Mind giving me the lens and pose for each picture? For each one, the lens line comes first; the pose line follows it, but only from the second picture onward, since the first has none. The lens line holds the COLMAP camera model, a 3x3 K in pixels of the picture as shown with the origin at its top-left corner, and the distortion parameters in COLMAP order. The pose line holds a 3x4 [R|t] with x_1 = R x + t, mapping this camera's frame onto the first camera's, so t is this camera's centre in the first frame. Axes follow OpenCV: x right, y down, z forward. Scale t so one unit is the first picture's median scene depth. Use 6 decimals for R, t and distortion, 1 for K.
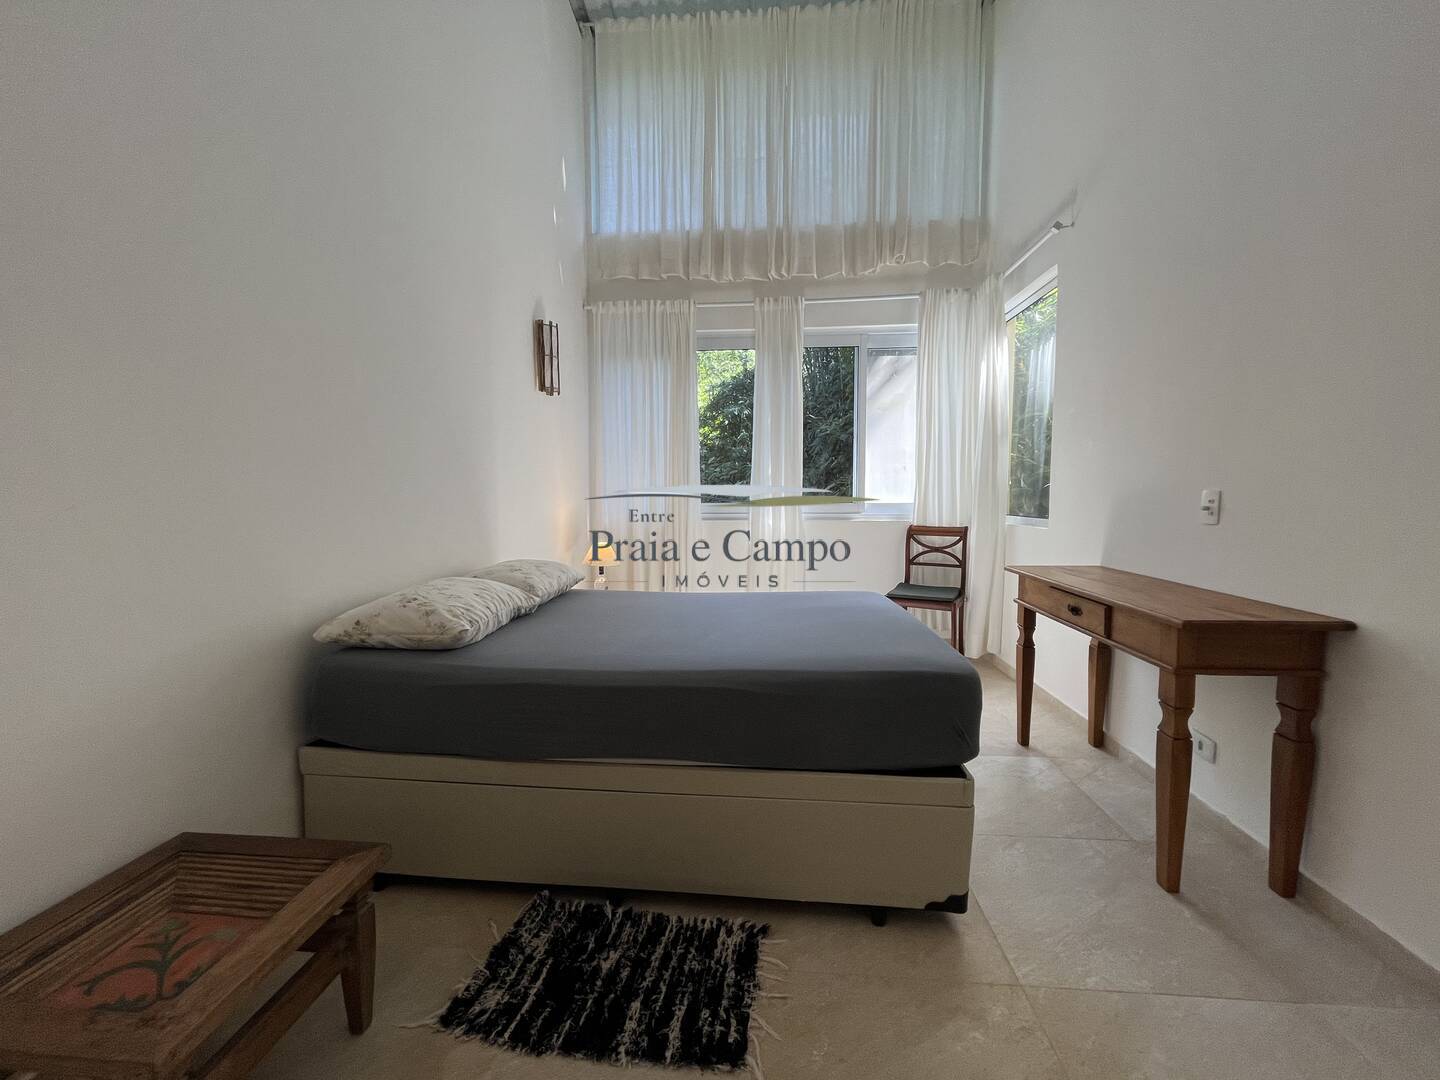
lens RADIAL K [[587.5, 0, 716.3], [0, 587.5, 537.9], [0, 0, 1]] dist [0.000511, -0.000452]
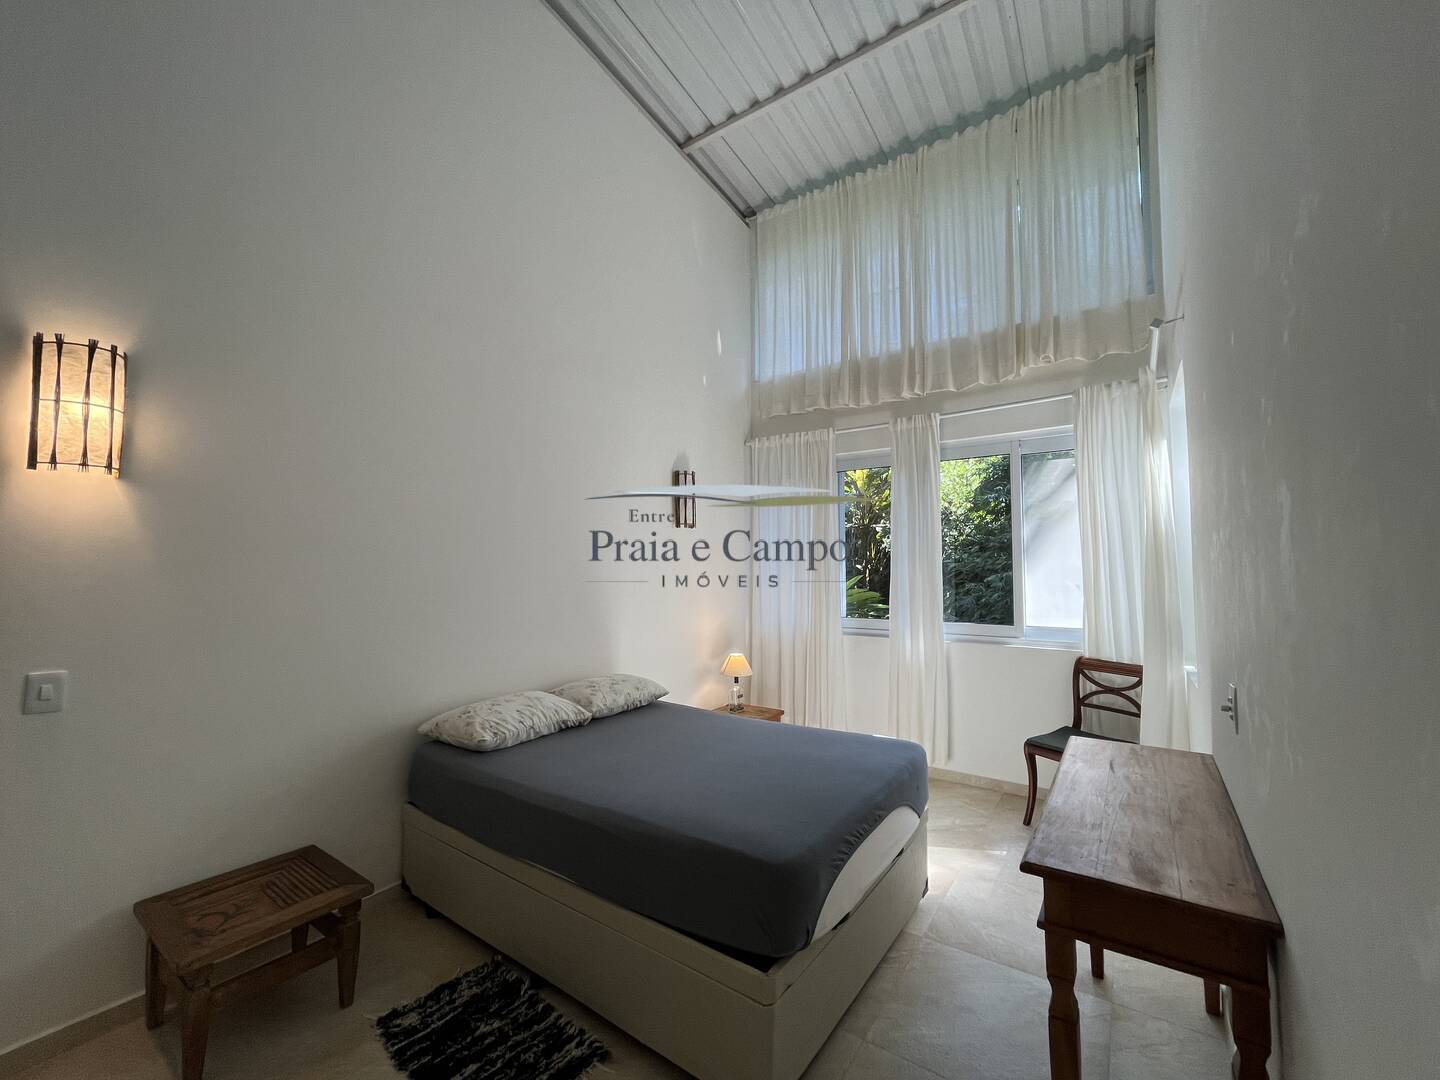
lens RADIAL K [[587.5, 0, 721.5], [0, 587.5, 538.8], [0, 0, 1]] dist [0.000511, -0.000452]
pose [[0.864265, -0.025008, -0.502415, 0.323042], [-0.038363, 0.992578, -0.115399, -0.074483], [0.501572, 0.119009, 0.856891, 0.007325]]
